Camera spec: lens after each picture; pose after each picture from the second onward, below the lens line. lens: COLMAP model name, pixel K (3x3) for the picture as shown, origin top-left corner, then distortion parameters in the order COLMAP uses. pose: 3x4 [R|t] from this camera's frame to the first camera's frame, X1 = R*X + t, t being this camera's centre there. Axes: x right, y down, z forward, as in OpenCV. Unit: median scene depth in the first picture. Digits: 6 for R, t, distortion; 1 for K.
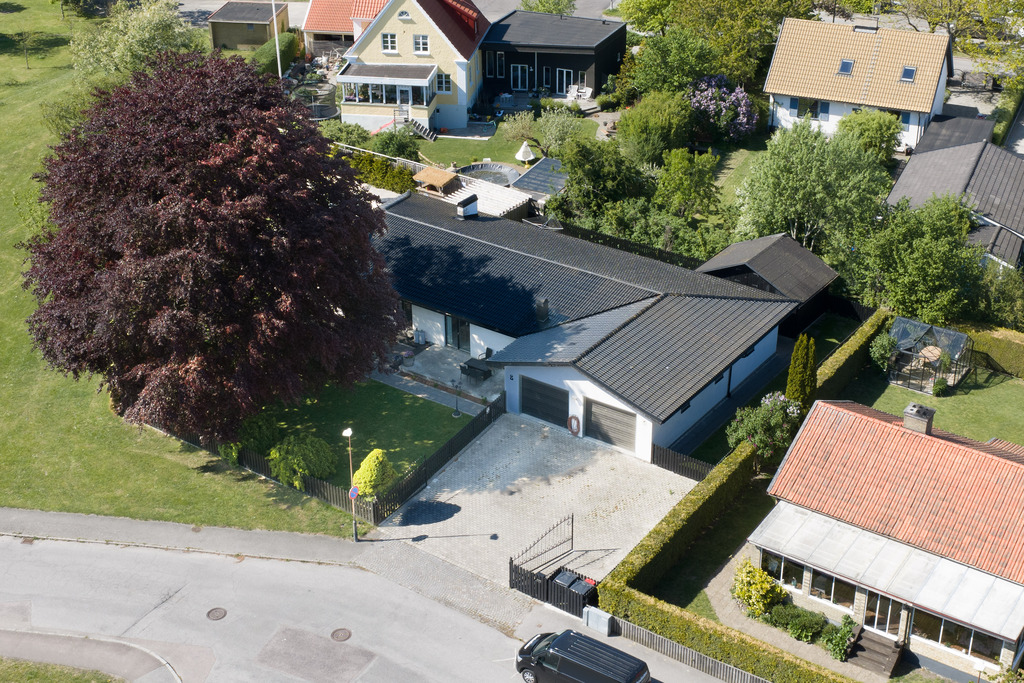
lens RADIAL K [[1475.9, 0, 513.4], [0, 1475.9, 240.8], [0, 0, 1]] dist [0.021589, -0.084529]
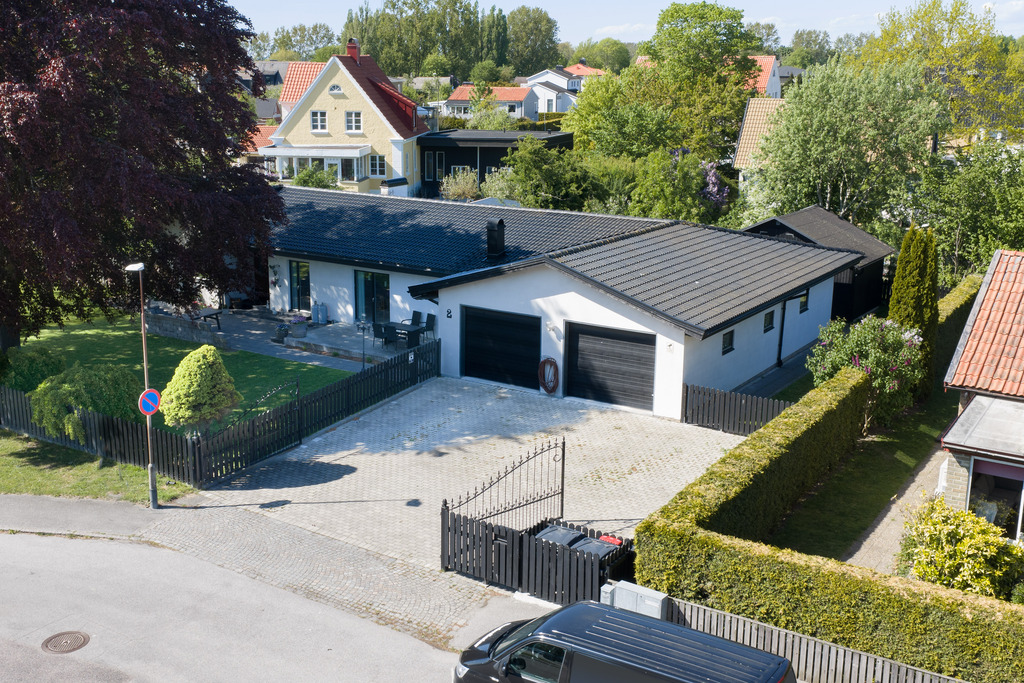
lens RADIAL K [[1134.6, 0, 460.1], [0, 1134.6, 296.0], [0, 0, 1]] dist [0.019376, -0.059075]
pose [[0.999943, 0.009021, 0.005775, 0.000630], [-0.007523, 0.975282, -0.220835, 0.208554], [-0.007624, 0.220779, 0.975294, 0.555812]]
